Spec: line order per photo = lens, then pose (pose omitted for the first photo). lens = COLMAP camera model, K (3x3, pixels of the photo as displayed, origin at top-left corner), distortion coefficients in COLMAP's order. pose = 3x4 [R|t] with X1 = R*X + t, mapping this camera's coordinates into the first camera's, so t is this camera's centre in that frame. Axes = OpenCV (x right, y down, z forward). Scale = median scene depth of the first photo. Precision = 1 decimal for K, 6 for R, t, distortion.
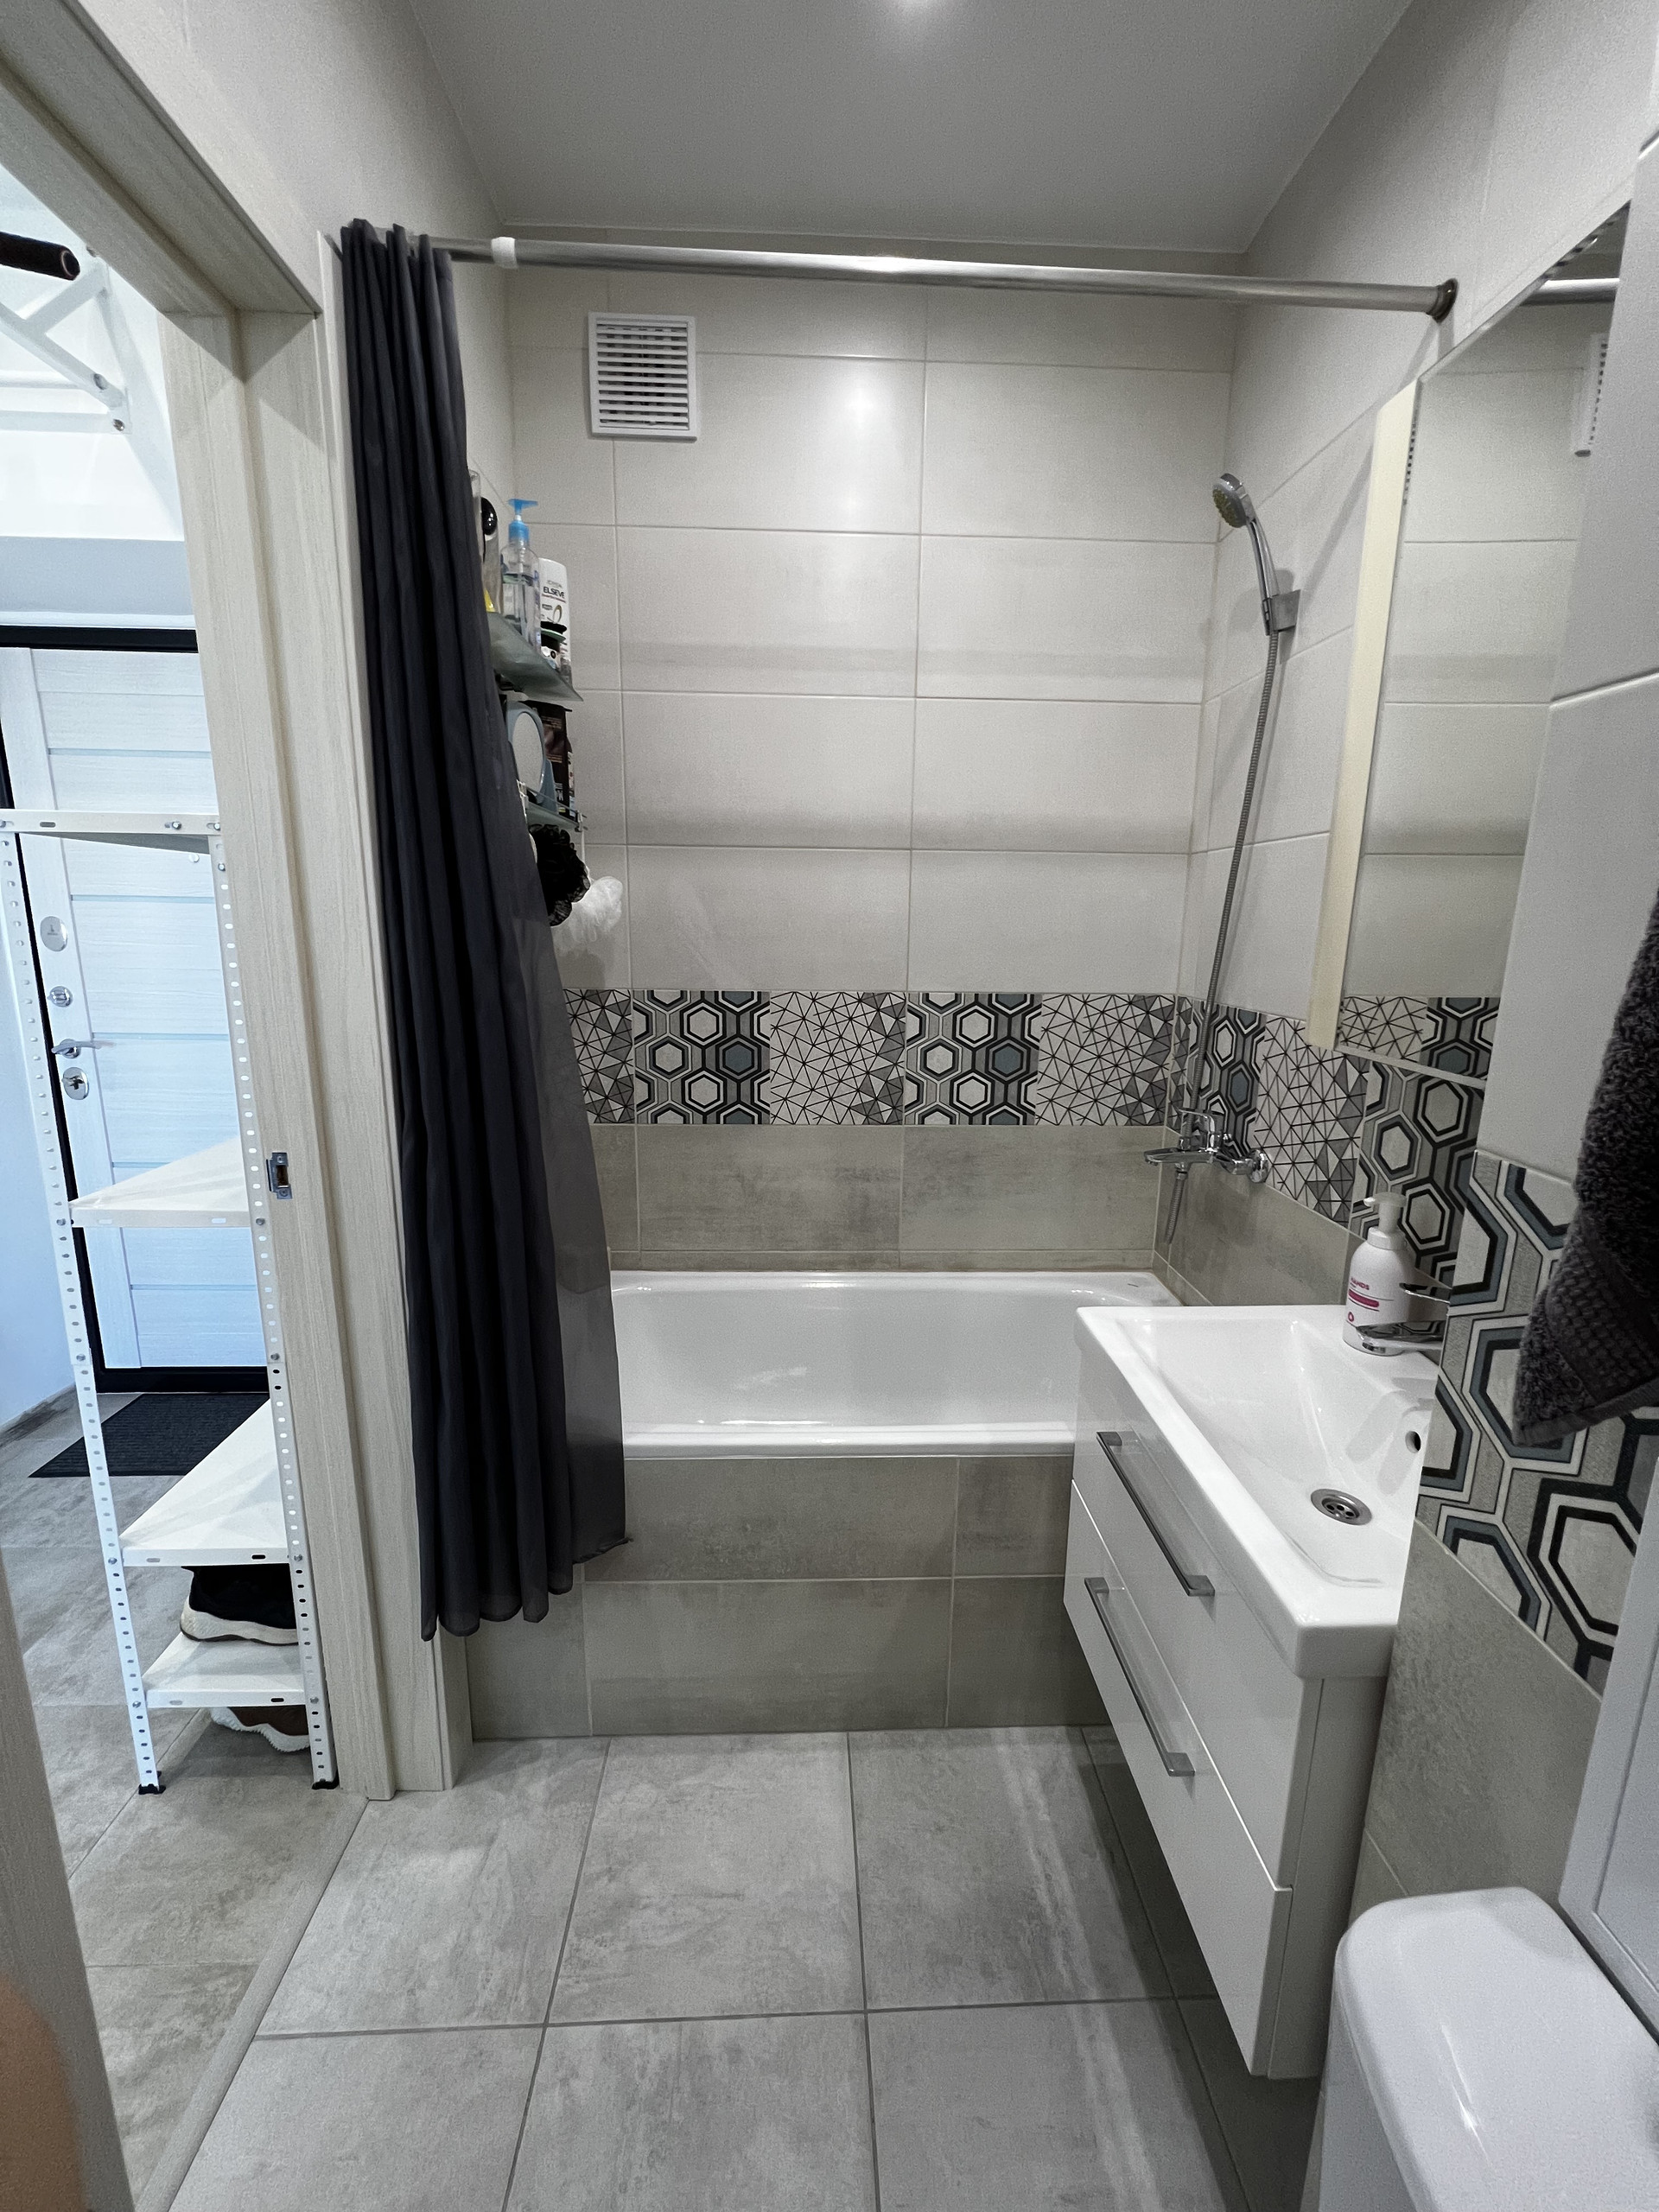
lens RADIAL K [[888.3, 0, 832.4], [0, 888.3, 1100.2], [0, 0, 1]] dist [0.000308, 0.000274]
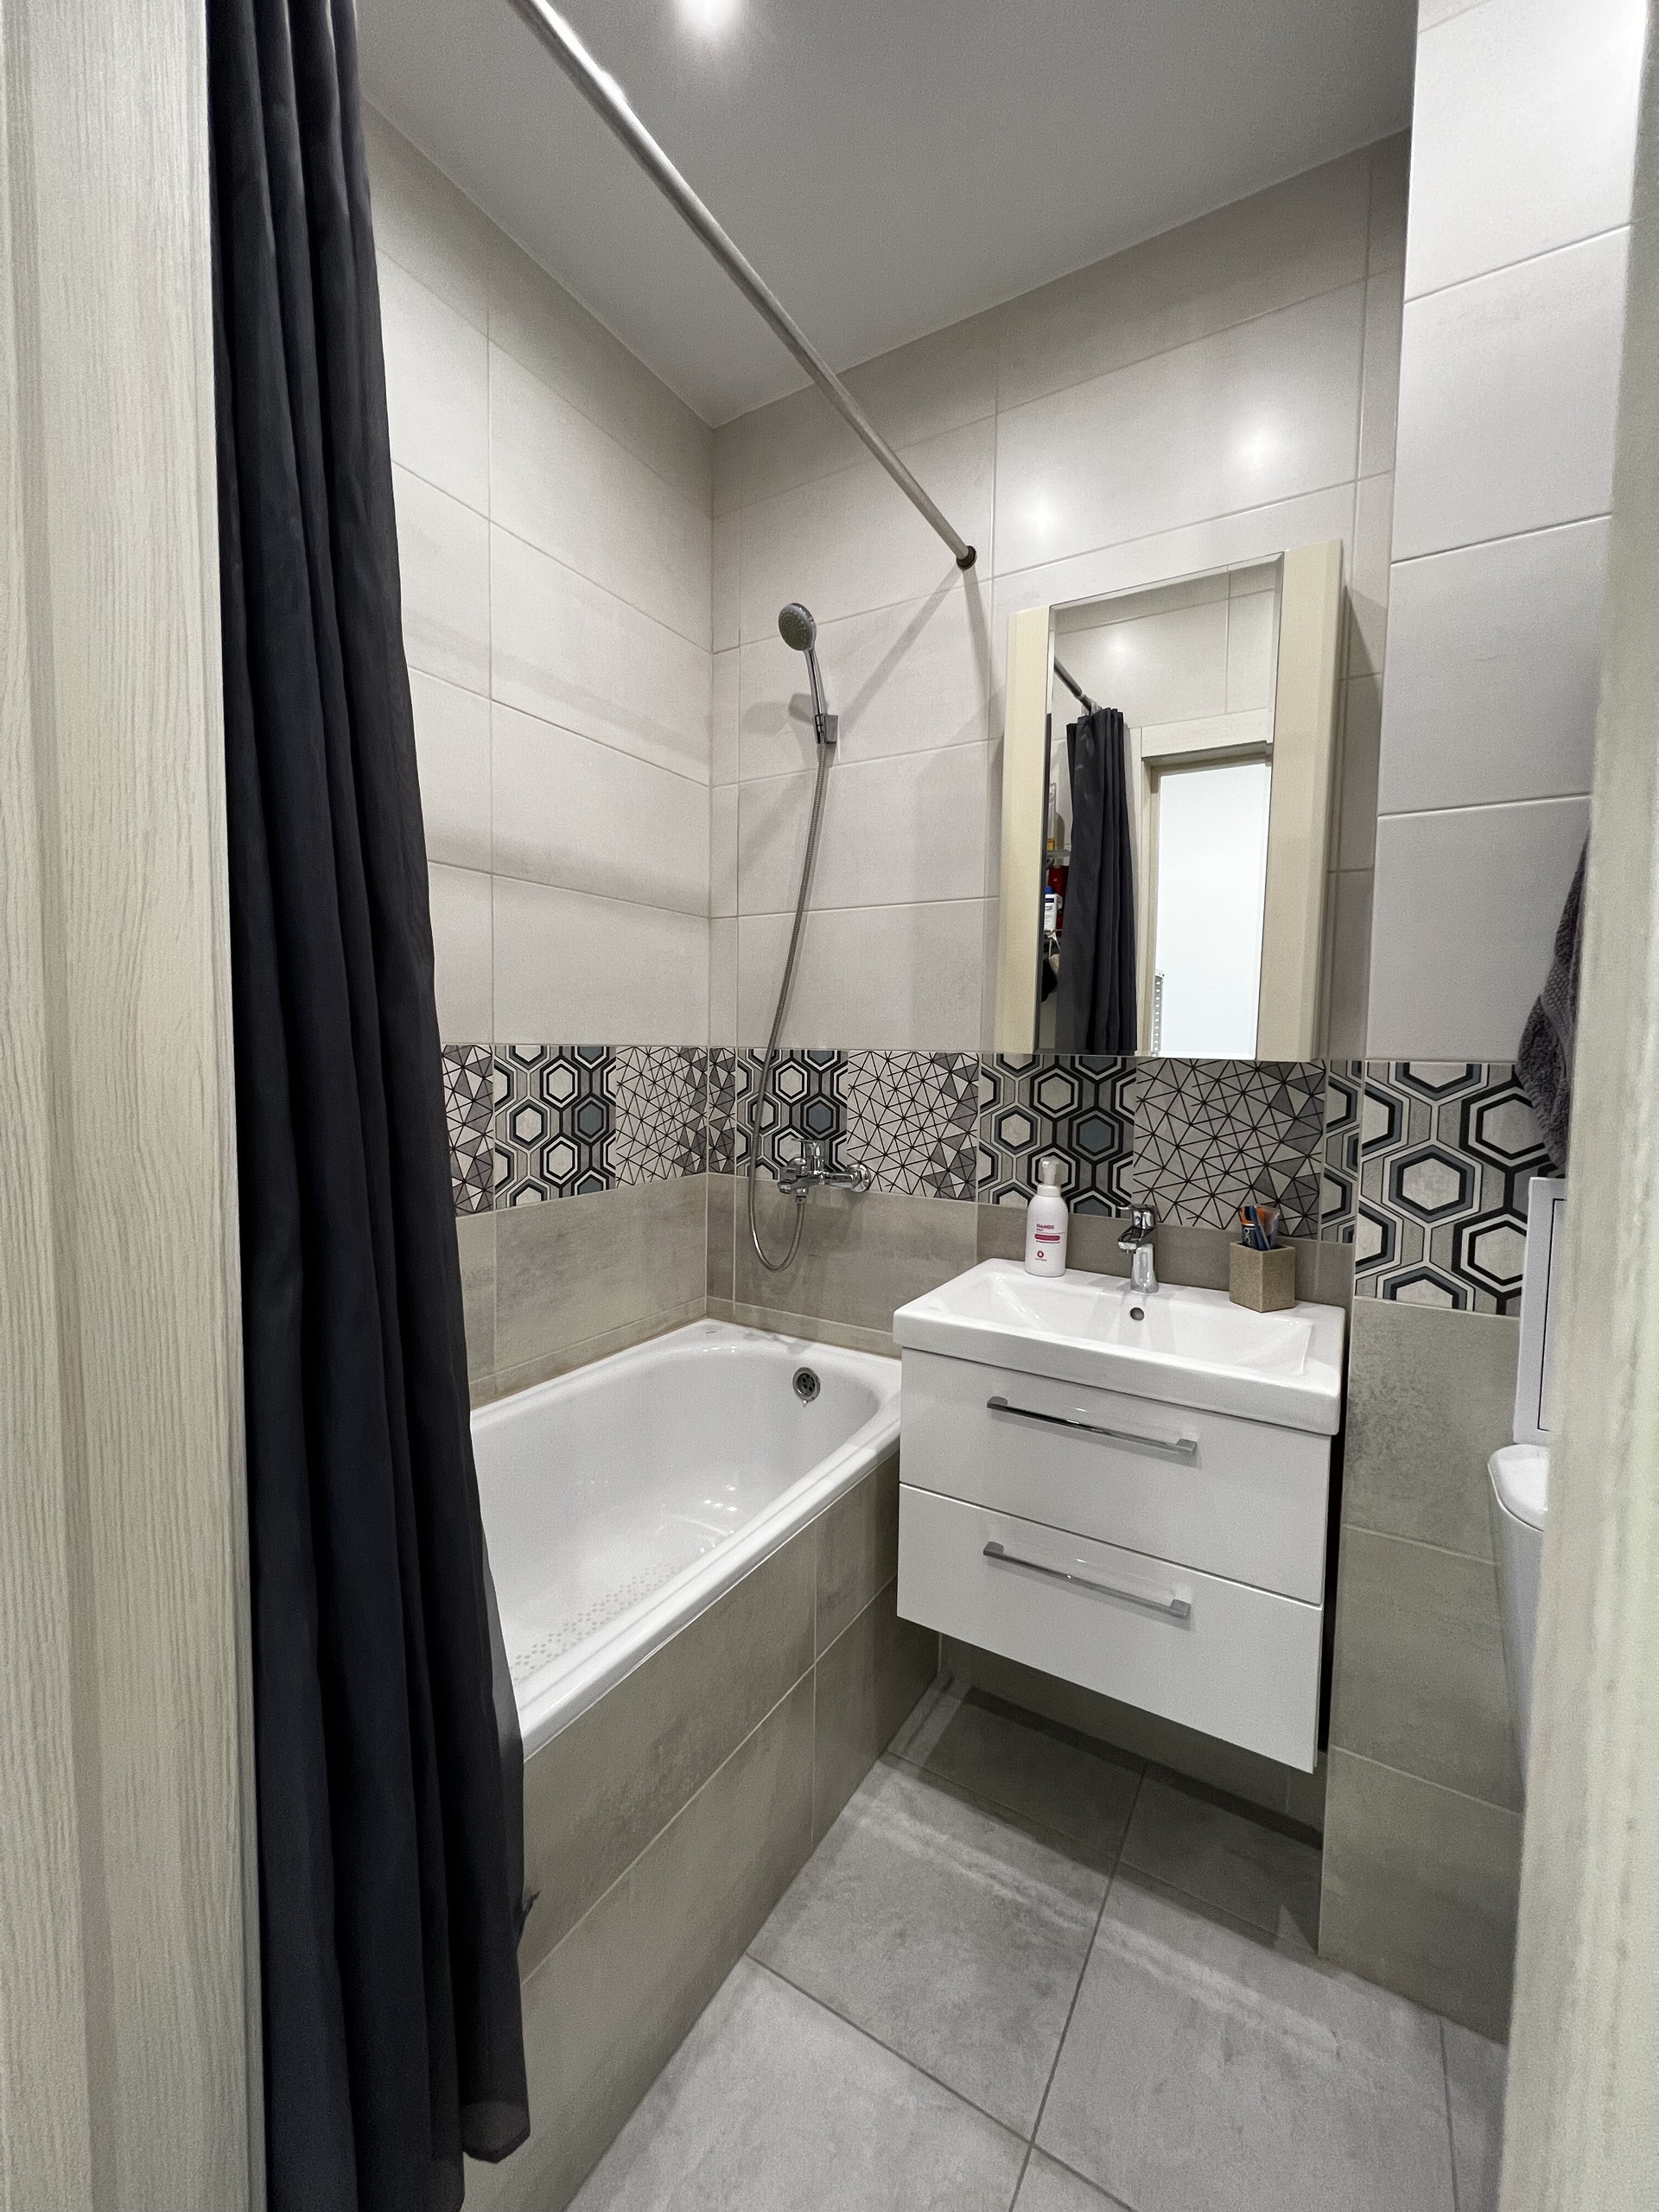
lens RADIAL K [[888.3, 0, 834.0], [0, 888.3, 1099.1], [0, 0, 1]] dist [0.000308, 0.000274]
pose [[0.545832, -0.054428, 0.836125, -0.510893], [0.160430, 0.986215, -0.040532, 0.013046], [-0.822393, 0.156263, 0.547039, 0.359649]]
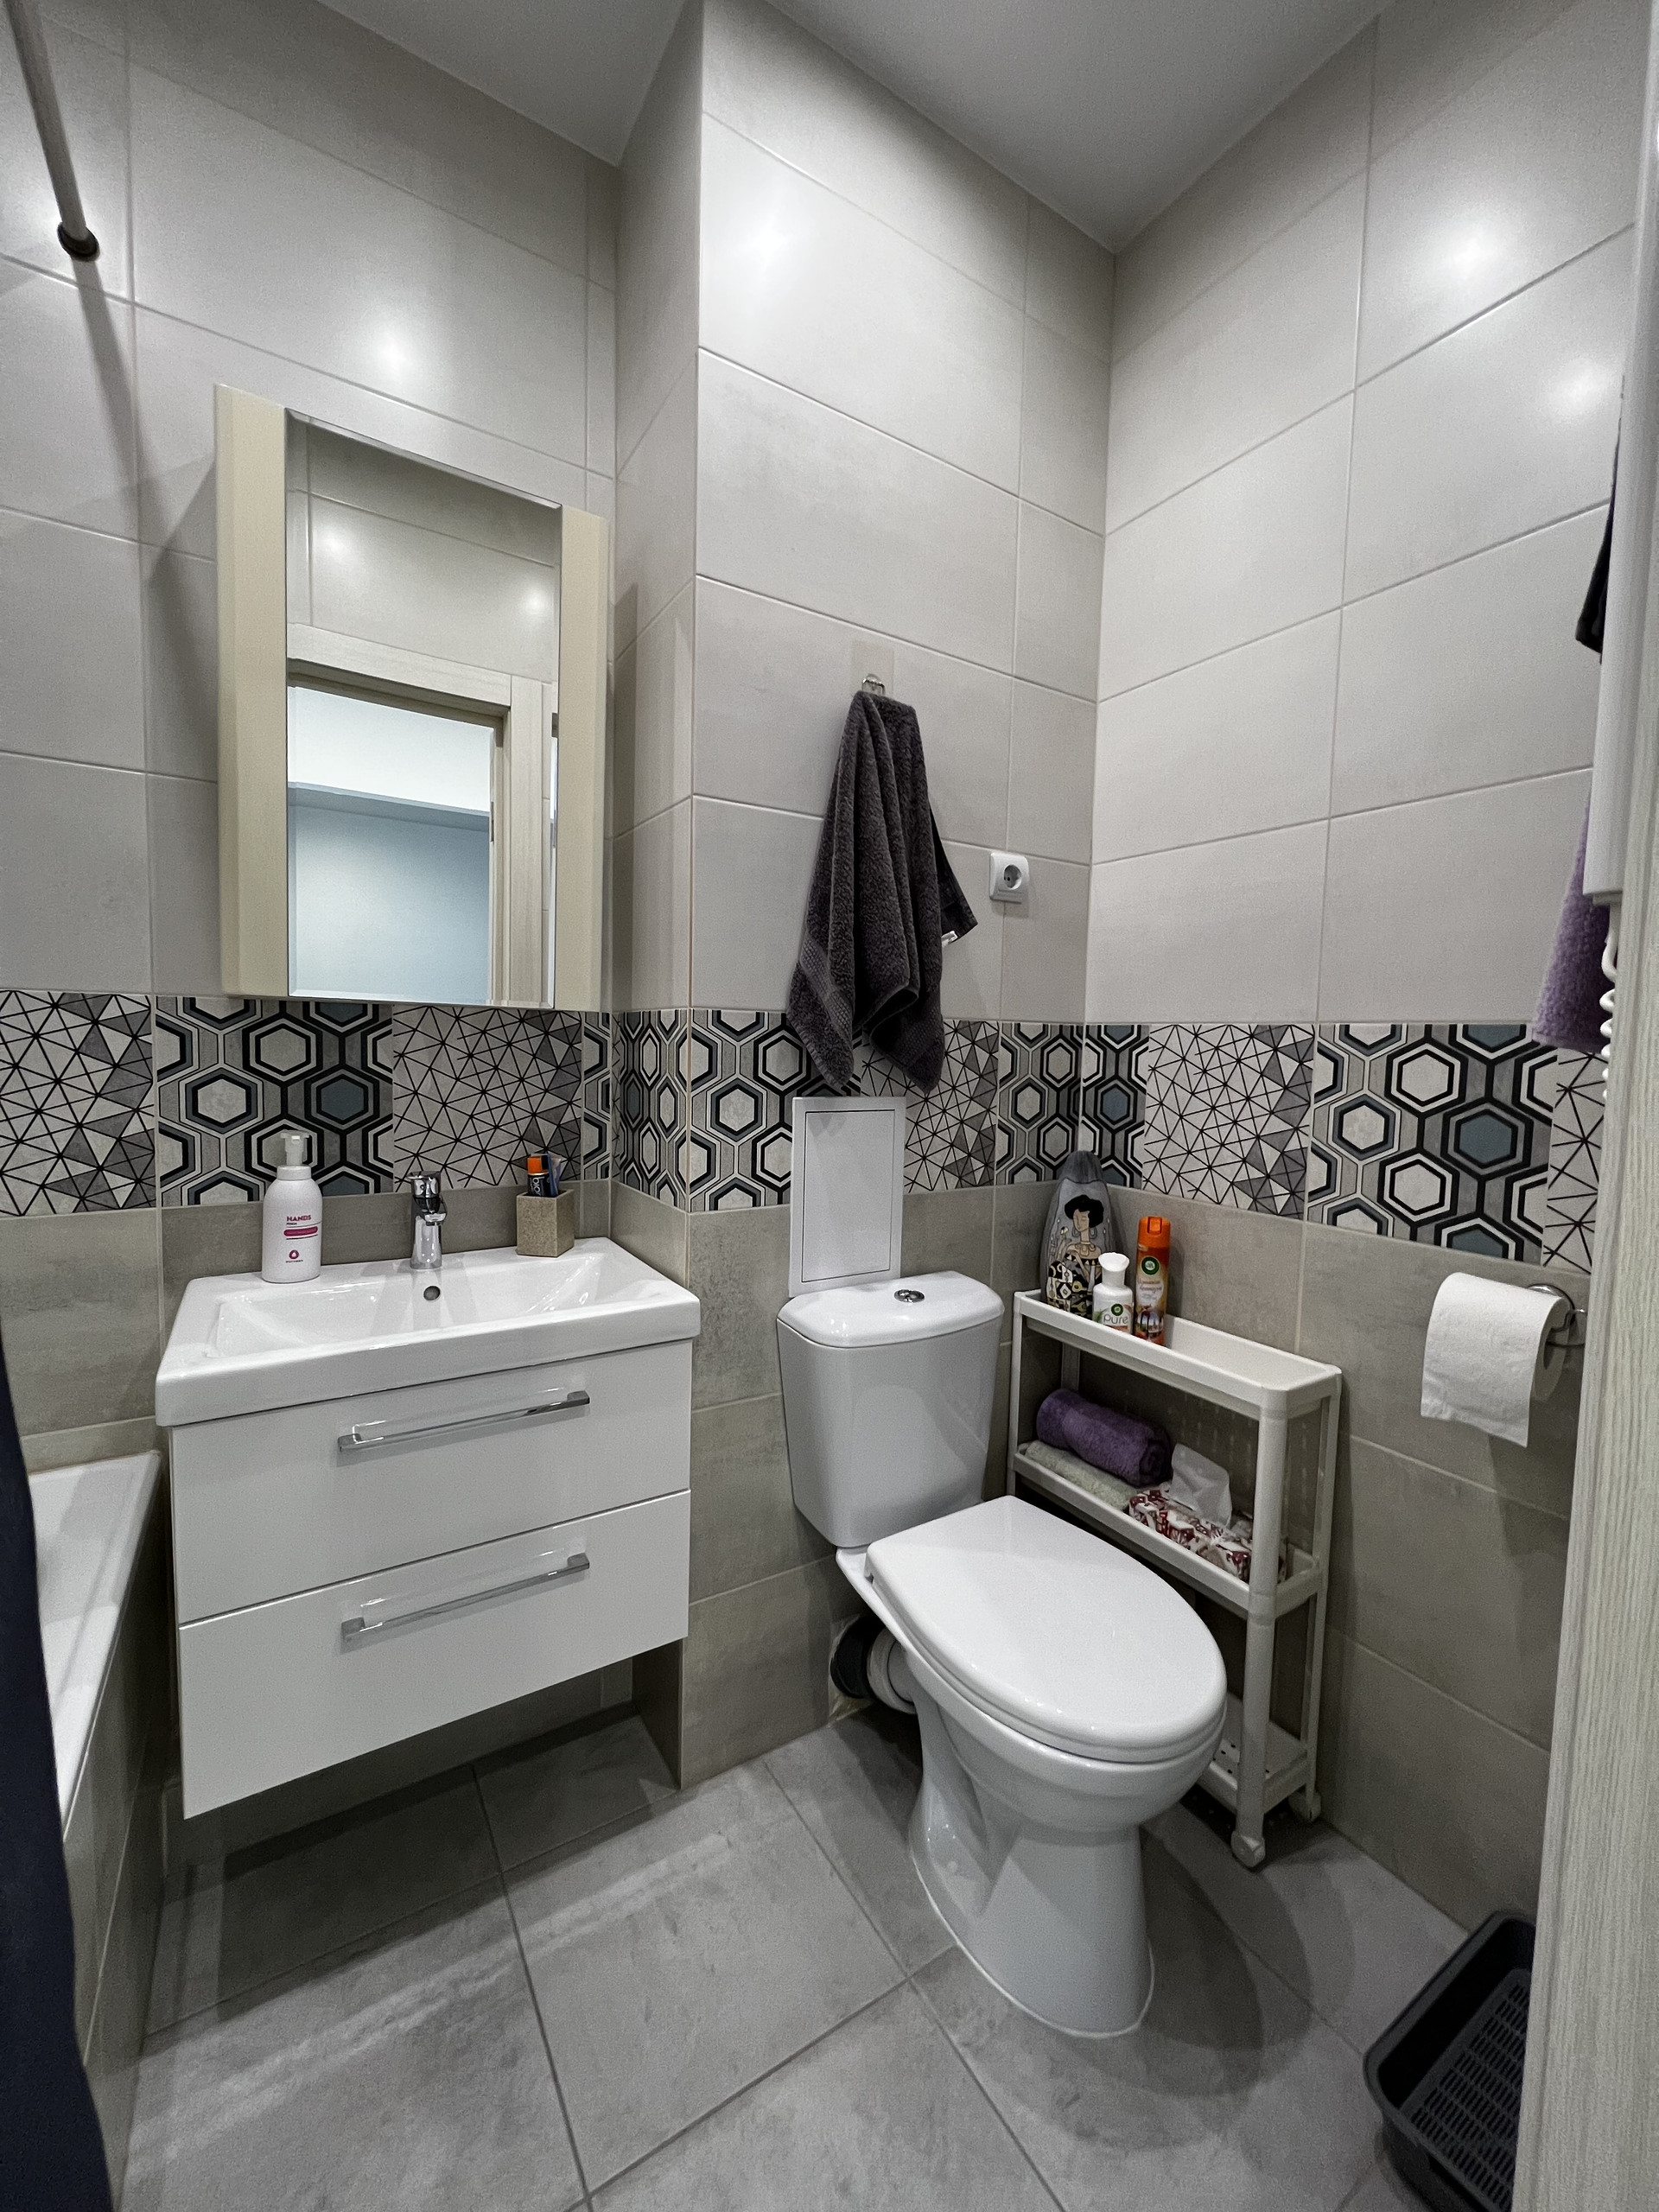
lens RADIAL K [[888.3, 0, 835.9], [0, 888.3, 1099.6], [0, 0, 1]] dist [0.000308, 0.000274]
pose [[-0.501191, -0.083560, 0.861293, -0.462148], [0.145280, 0.973074, 0.178944, -0.021528], [-0.853054, 0.214814, -0.475556, 0.674152]]
